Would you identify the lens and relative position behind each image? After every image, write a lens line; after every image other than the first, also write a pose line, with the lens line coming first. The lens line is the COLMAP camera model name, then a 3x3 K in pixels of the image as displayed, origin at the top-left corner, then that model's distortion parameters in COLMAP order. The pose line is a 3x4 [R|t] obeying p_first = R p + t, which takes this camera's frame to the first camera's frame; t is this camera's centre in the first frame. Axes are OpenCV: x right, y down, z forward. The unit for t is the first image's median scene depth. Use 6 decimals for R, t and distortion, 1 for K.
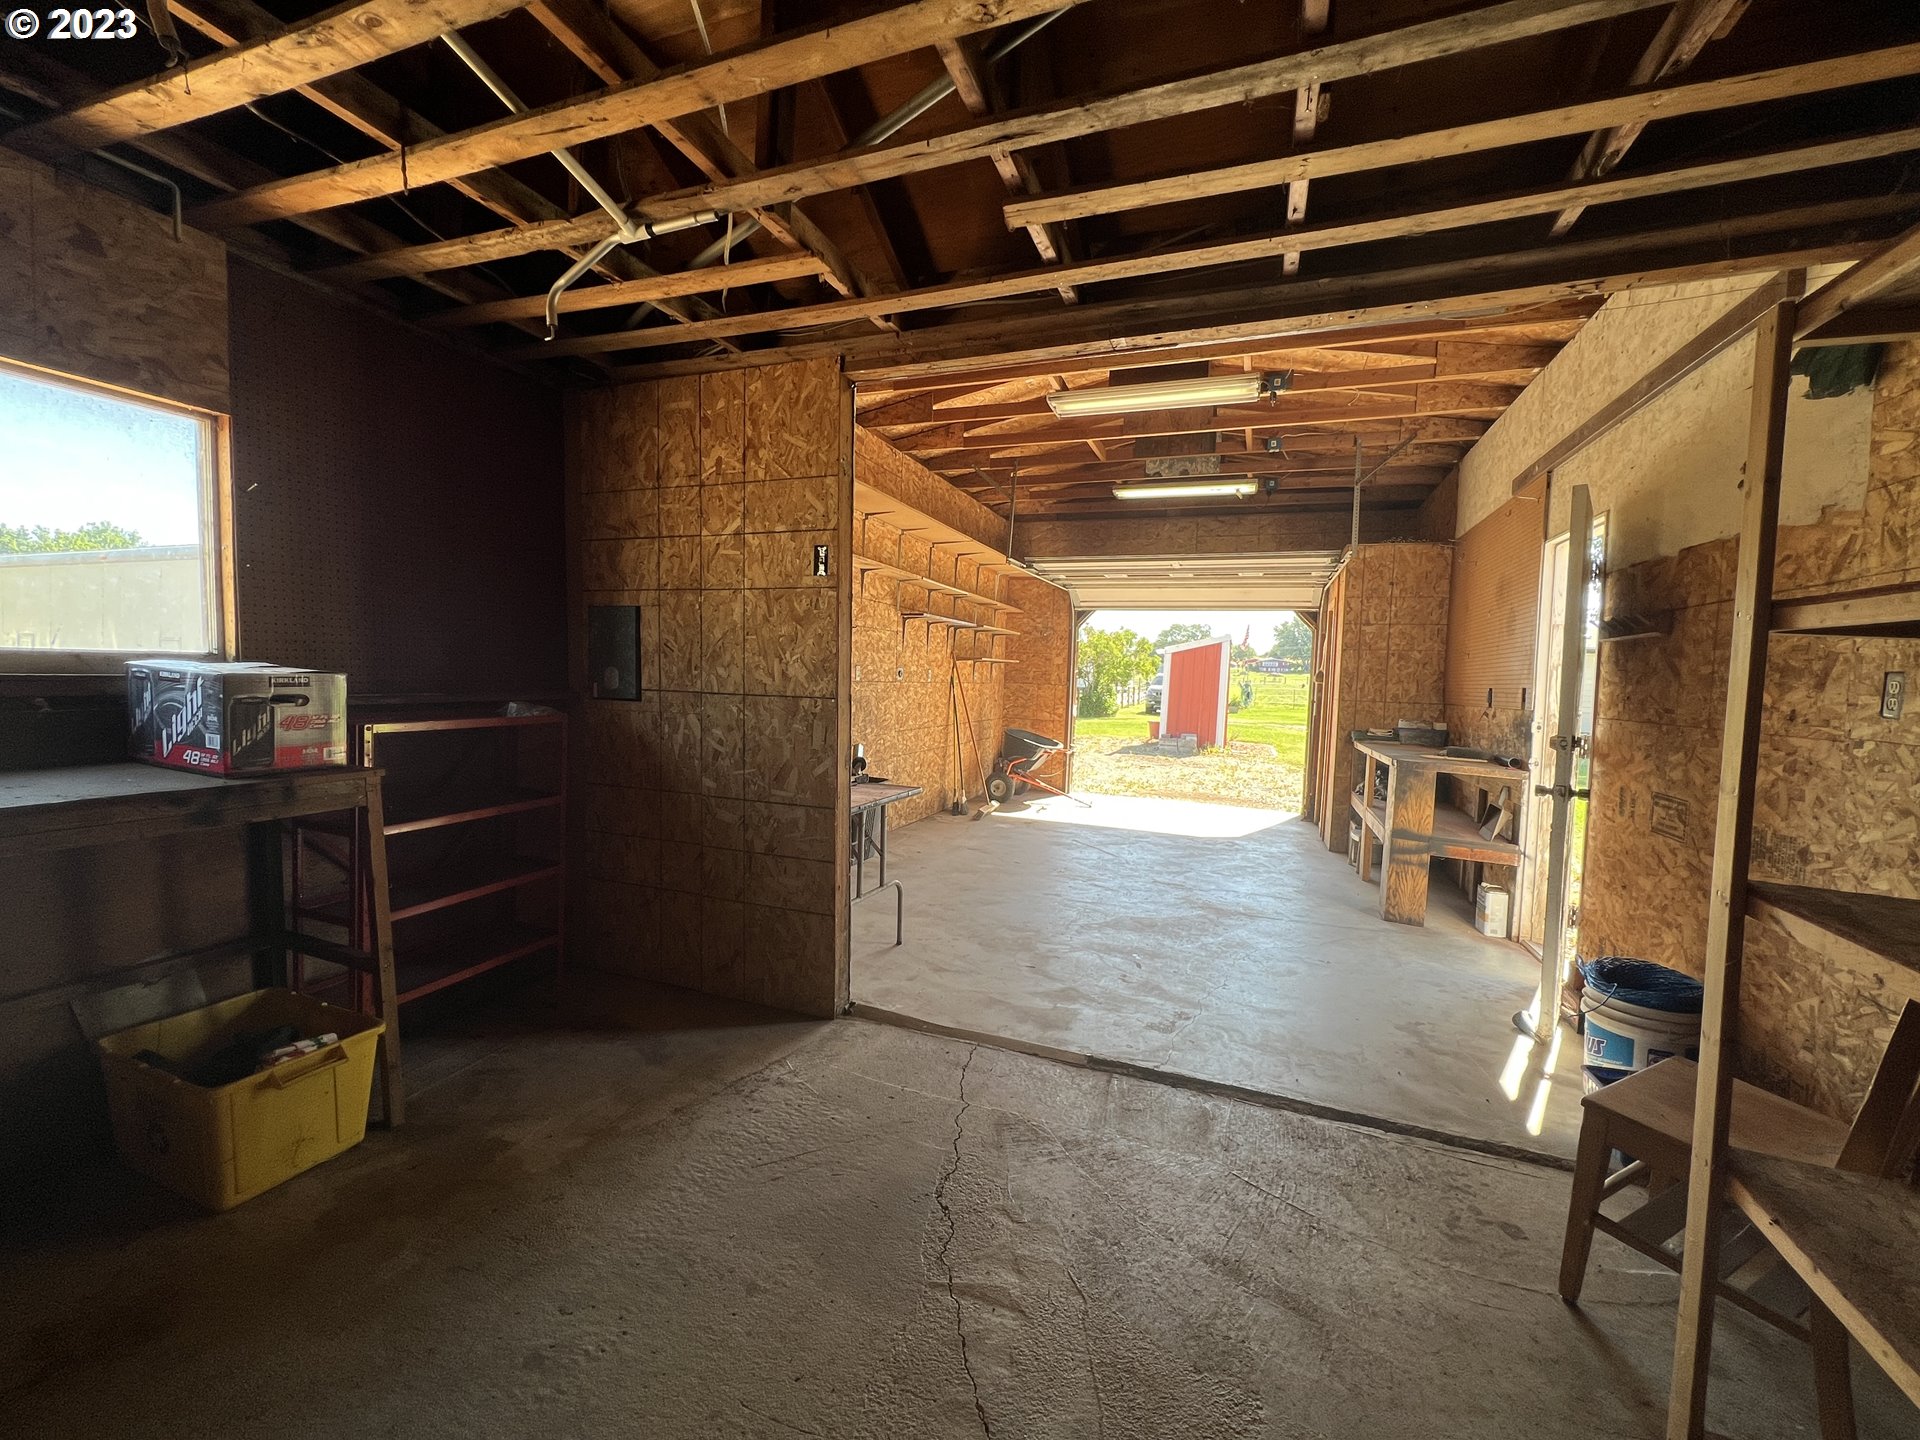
lens RADIAL K [[770.1, 0, 966.8], [0, 770.1, 726.2], [0, 0, 1]] dist [0.001084, 0.000039]
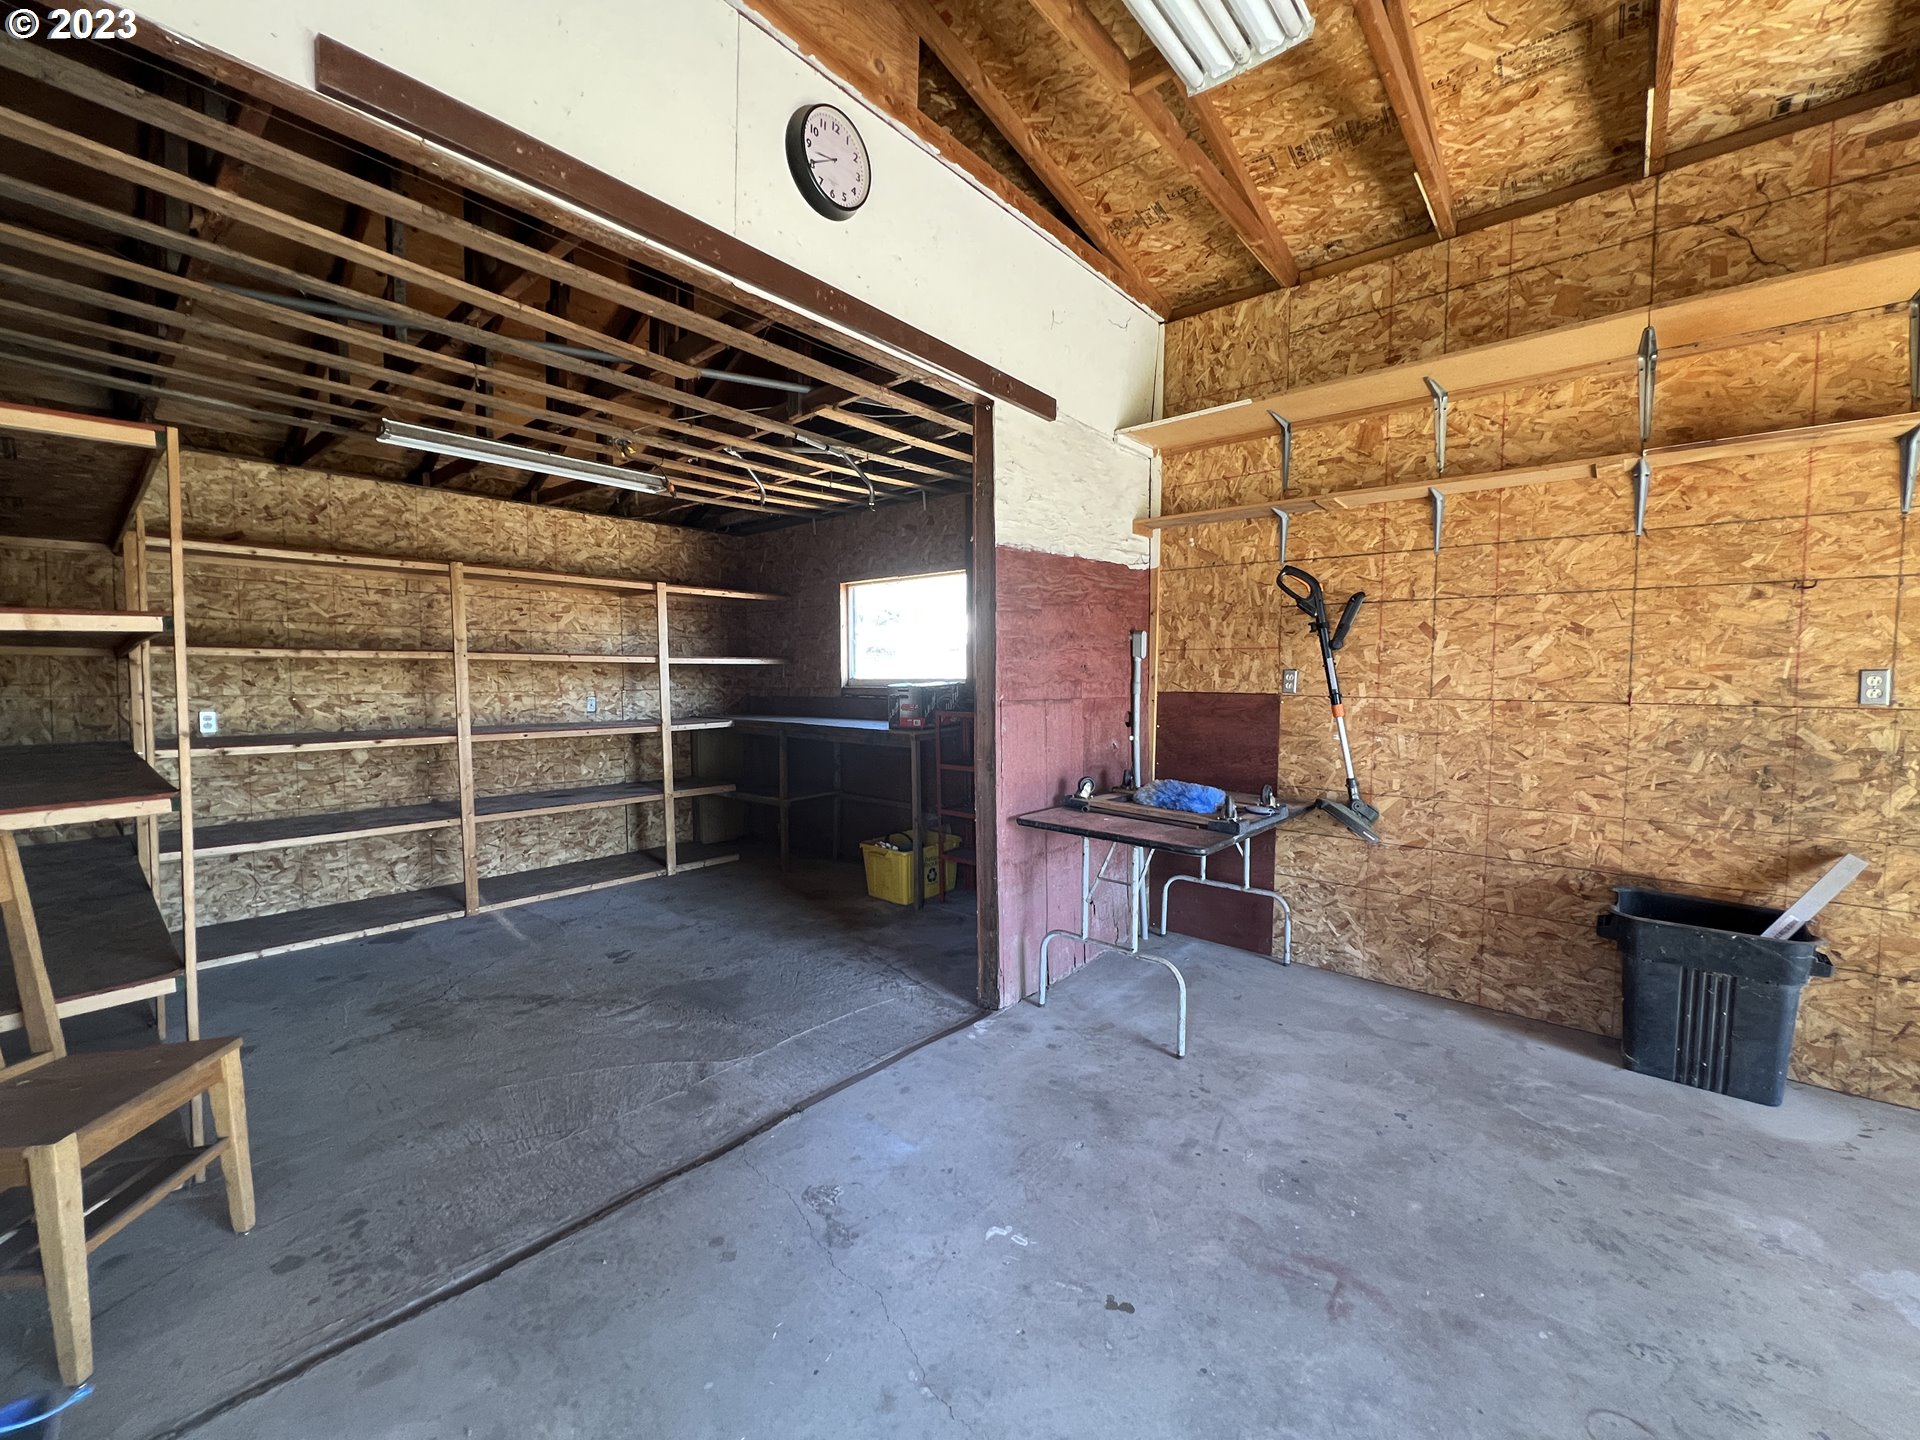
lens RADIAL K [[770.1, 0, 965.2], [0, 770.1, 718.1], [0, 0, 1]] dist [0.001084, 0.000039]
pose [[-0.342255, 0.031337, -0.939084, 1.100905], [-0.066150, 0.996160, 0.057350, -0.109873], [0.937276, 0.081749, -0.338868, 1.731098]]
